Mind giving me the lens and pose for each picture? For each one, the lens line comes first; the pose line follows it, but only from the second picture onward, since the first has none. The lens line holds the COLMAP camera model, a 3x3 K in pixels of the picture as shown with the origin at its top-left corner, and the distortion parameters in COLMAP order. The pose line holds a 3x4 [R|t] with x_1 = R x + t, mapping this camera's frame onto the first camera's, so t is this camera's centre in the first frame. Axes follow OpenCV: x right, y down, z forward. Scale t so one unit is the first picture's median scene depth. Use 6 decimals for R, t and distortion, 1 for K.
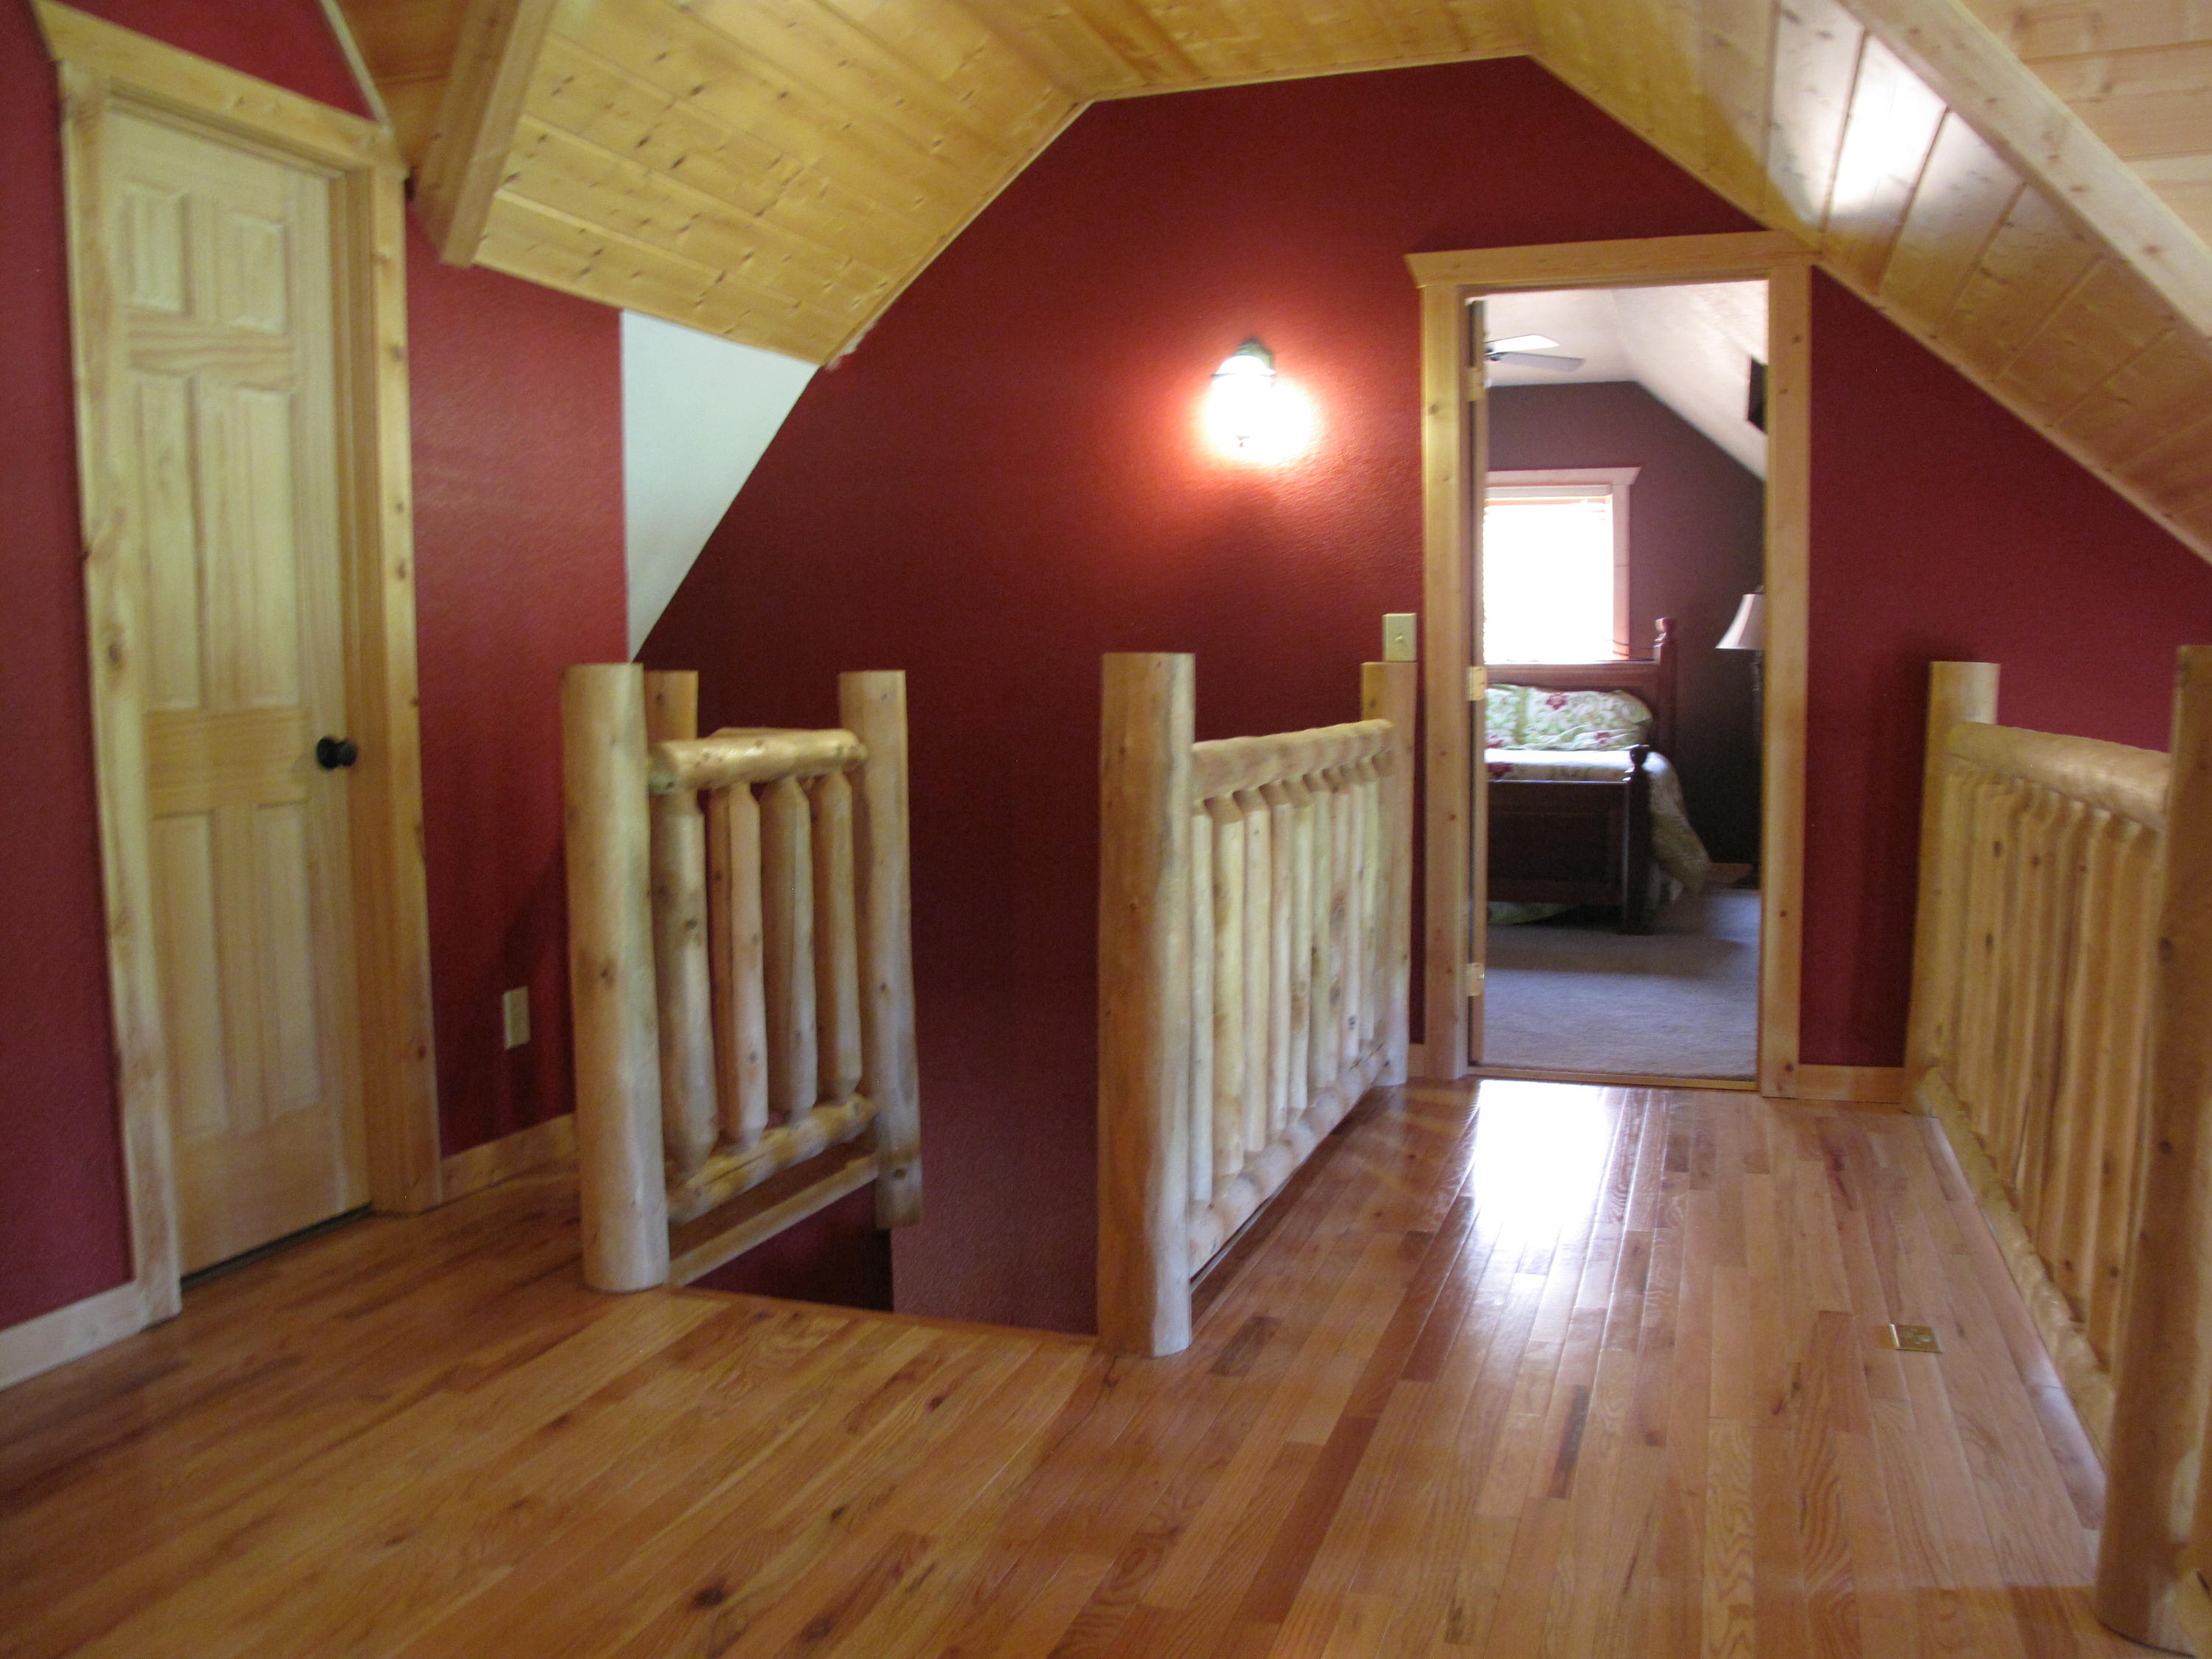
lens RADIAL K [[1859.2, 0, 1101.4], [0, 1859.2, 838.2], [0, 0, 1]] dist [-0.139296, 0.094757]
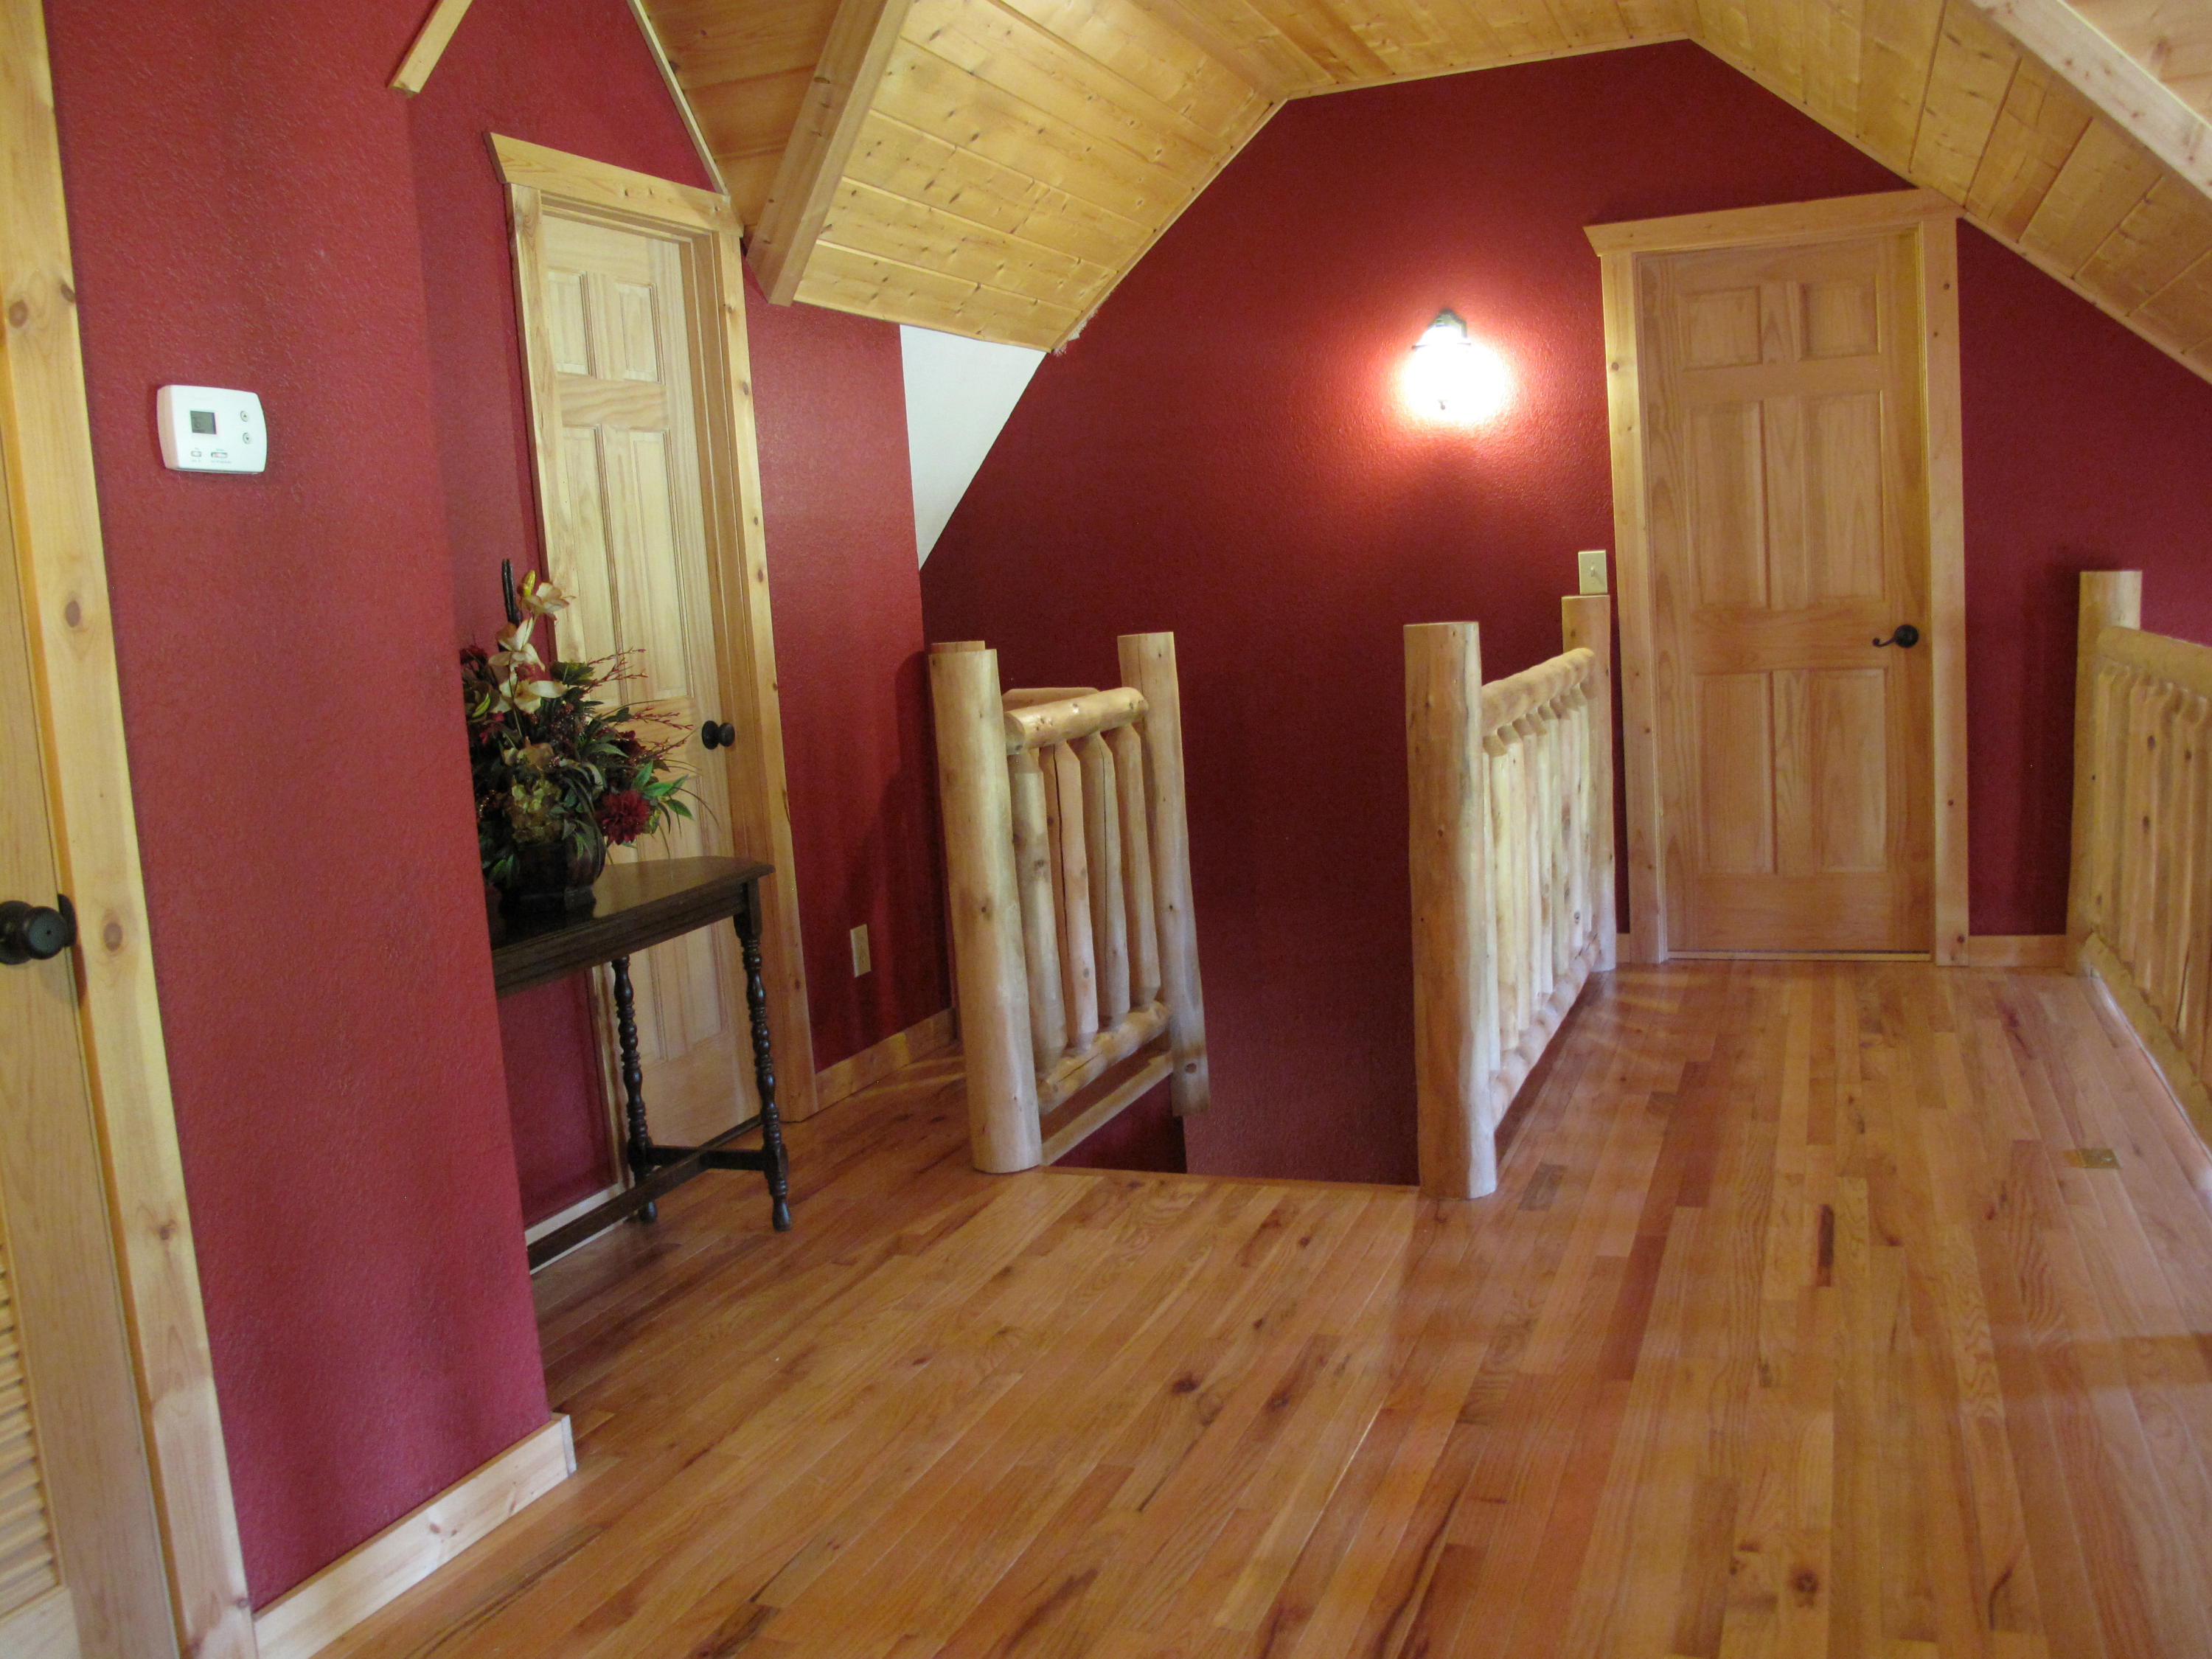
lens RADIAL K [[1859.2, 0, 1098.5], [0, 1859.2, 836.9], [0, 0, 1]] dist [-0.139296, 0.094757]
pose [[0.996936, -0.051496, -0.058881, -0.107488], [0.054260, 0.997450, 0.046353, -0.022631], [0.056344, -0.049406, 0.997188, -0.178151]]
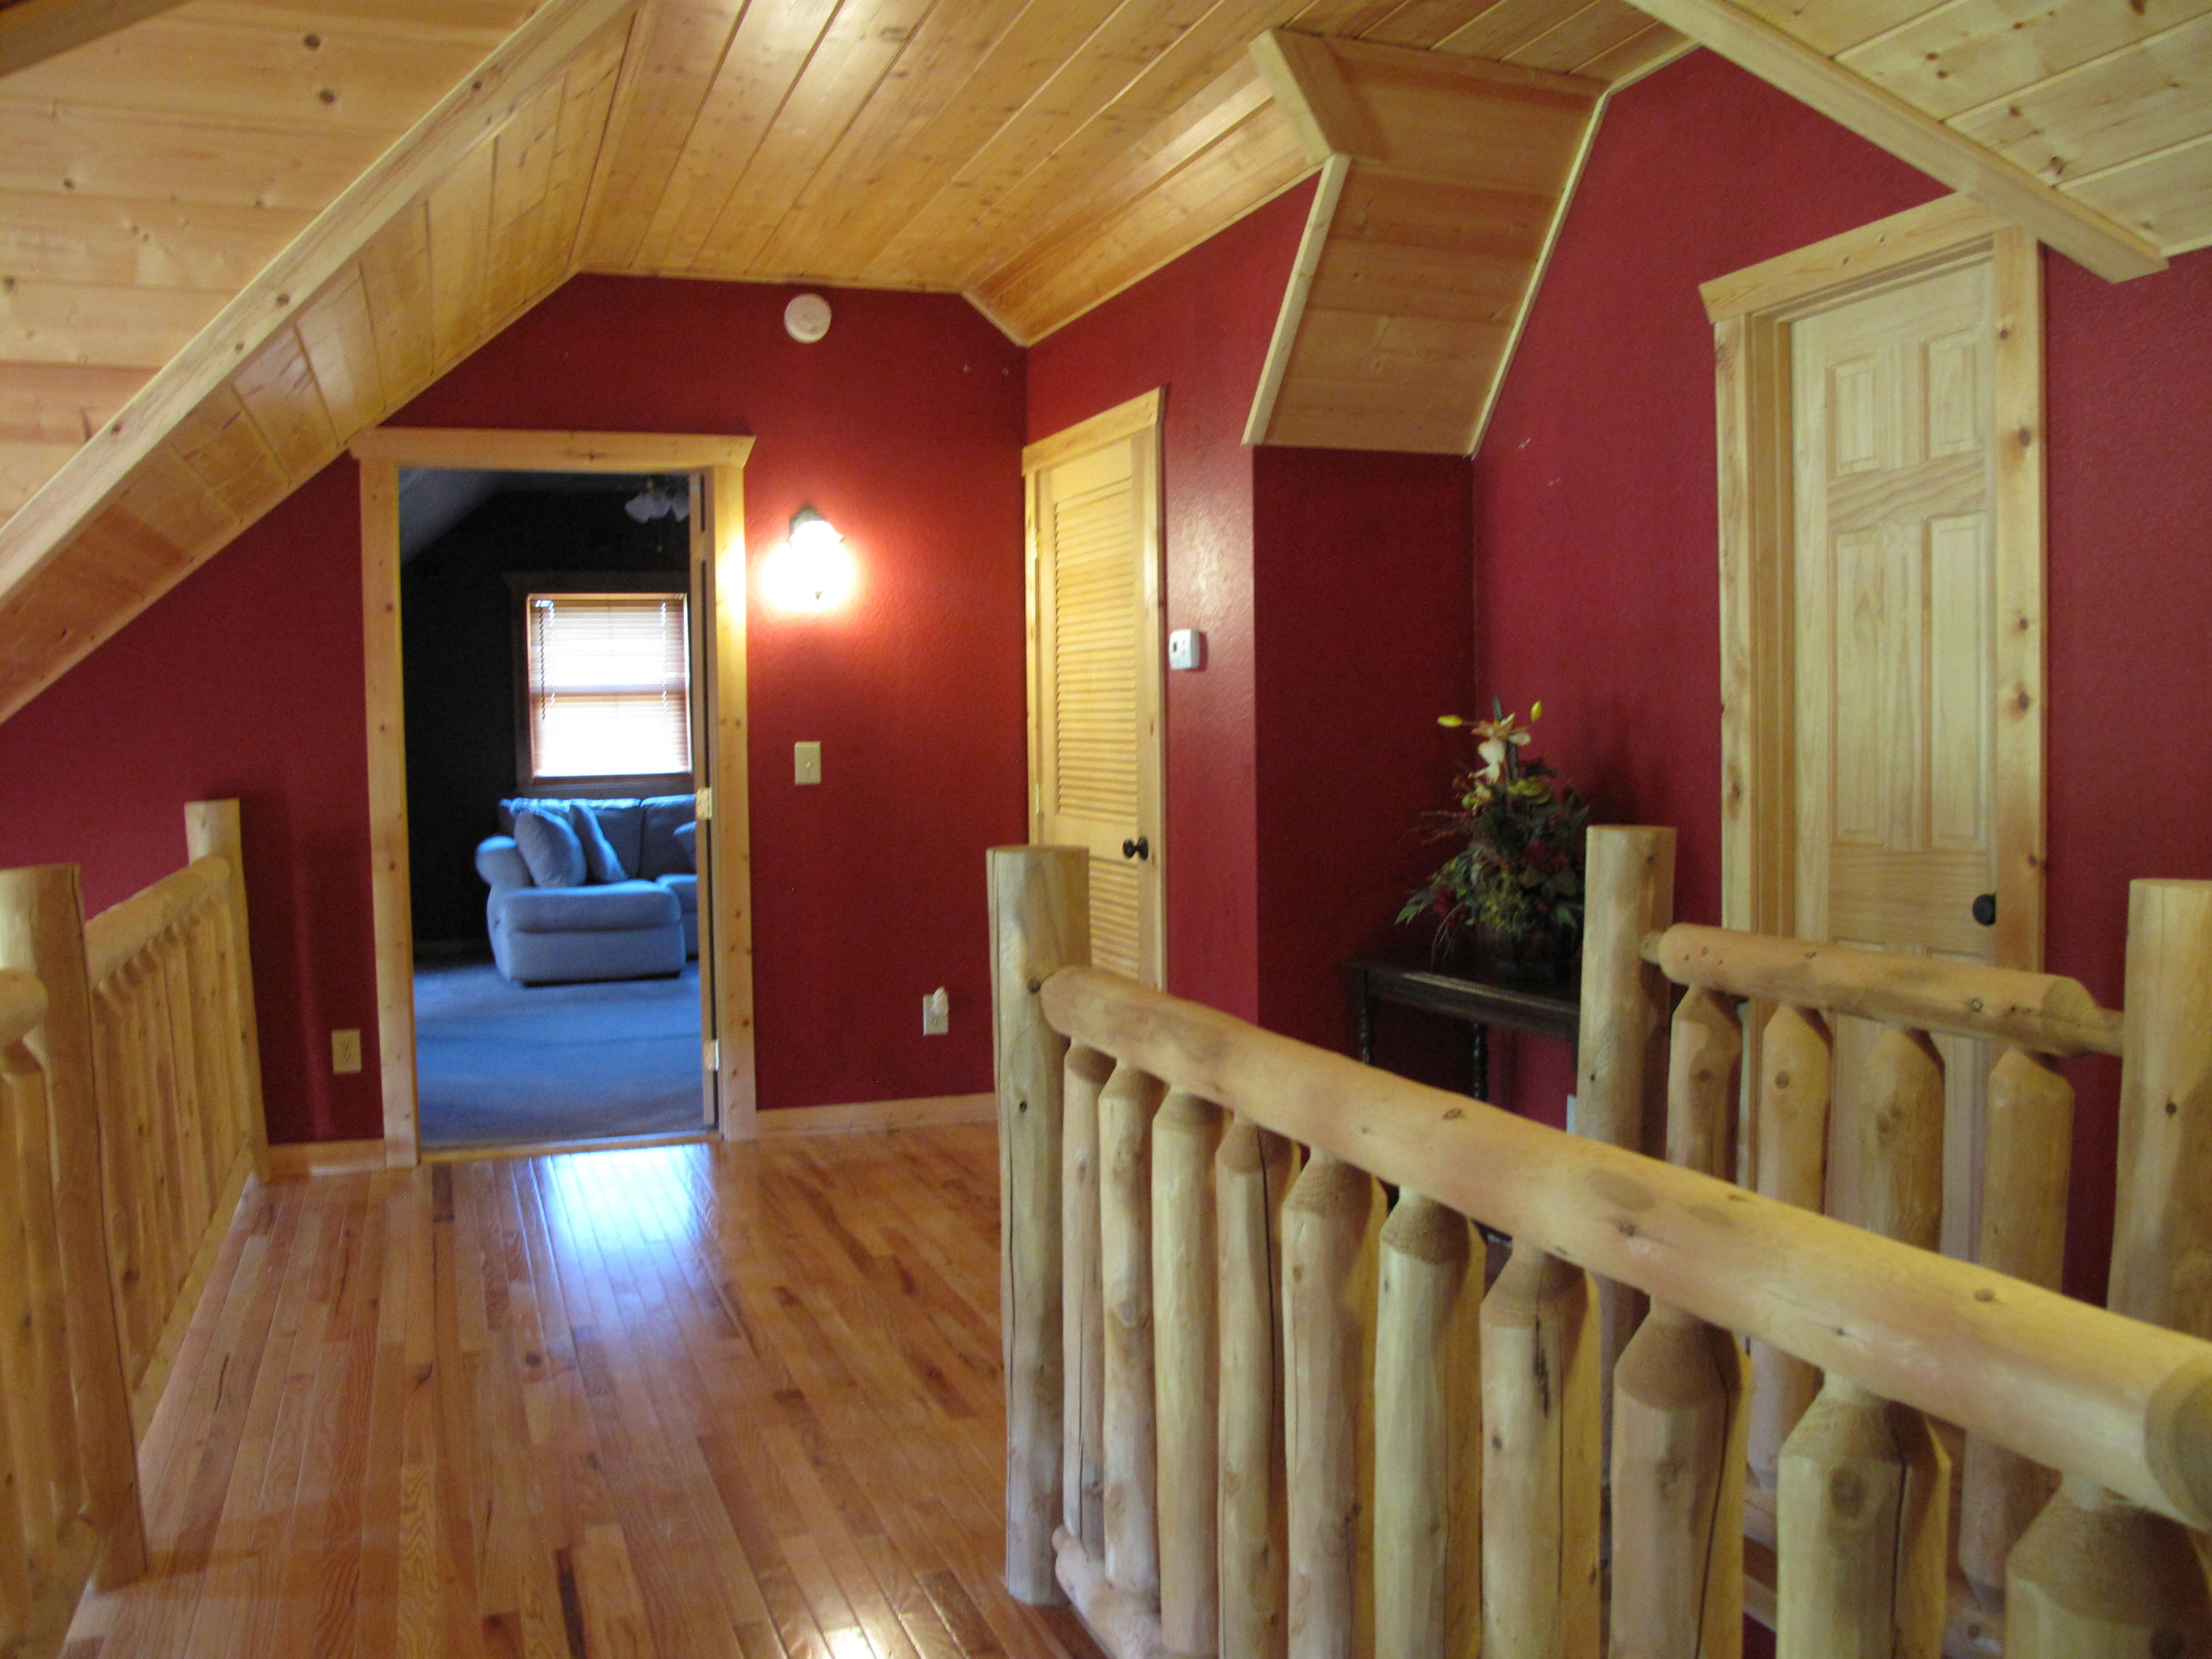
lens RADIAL K [[1859.2, 0, 1098.1], [0, 1859.2, 838.6], [0, 0, 1]] dist [-0.139296, 0.094757]
pose [[-0.776210, 0.059578, -0.627653, 0.463288], [-0.030916, 0.990731, 0.132276, -0.181363], [0.629715, 0.122079, -0.767173, 1.382513]]
